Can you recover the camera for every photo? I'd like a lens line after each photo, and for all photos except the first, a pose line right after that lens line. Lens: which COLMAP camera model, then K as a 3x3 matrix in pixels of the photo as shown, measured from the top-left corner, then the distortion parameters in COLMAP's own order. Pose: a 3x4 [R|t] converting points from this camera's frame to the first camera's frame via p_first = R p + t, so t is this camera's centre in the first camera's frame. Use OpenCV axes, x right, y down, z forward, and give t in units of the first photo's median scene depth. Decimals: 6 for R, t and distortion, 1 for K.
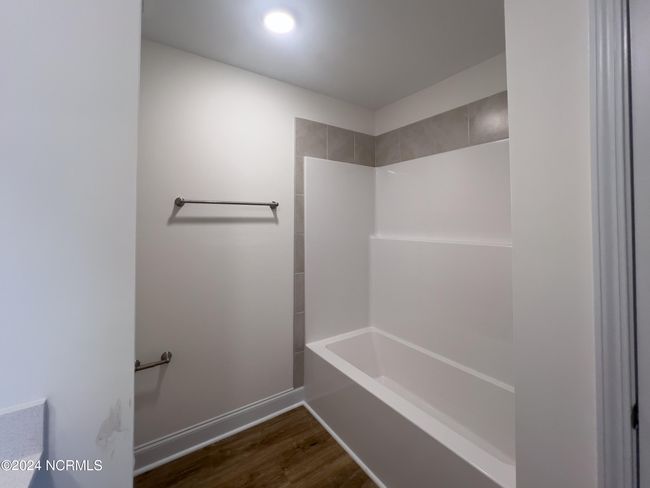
lens RADIAL K [[283.8, 0, 324.3], [0, 283.8, 213.6], [0, 0, 1]] dist [-0.015616, 0.000218]
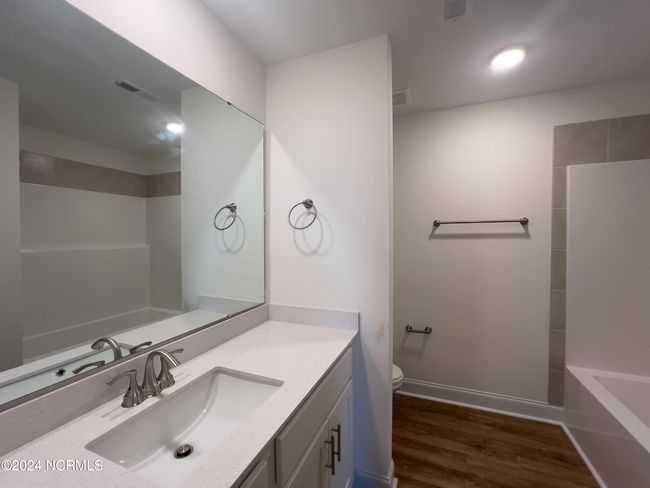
lens RADIAL K [[268.1, 0, 325.0], [0, 268.1, 244.0], [0, 0, 1]] dist [-0.013232, 0.000043]
pose [[0.545718, 0.015036, -0.837834, 0.242646], [0.030426, 0.998824, 0.037743, -0.004665], [0.837416, -0.046089, 0.544619, -0.150754]]
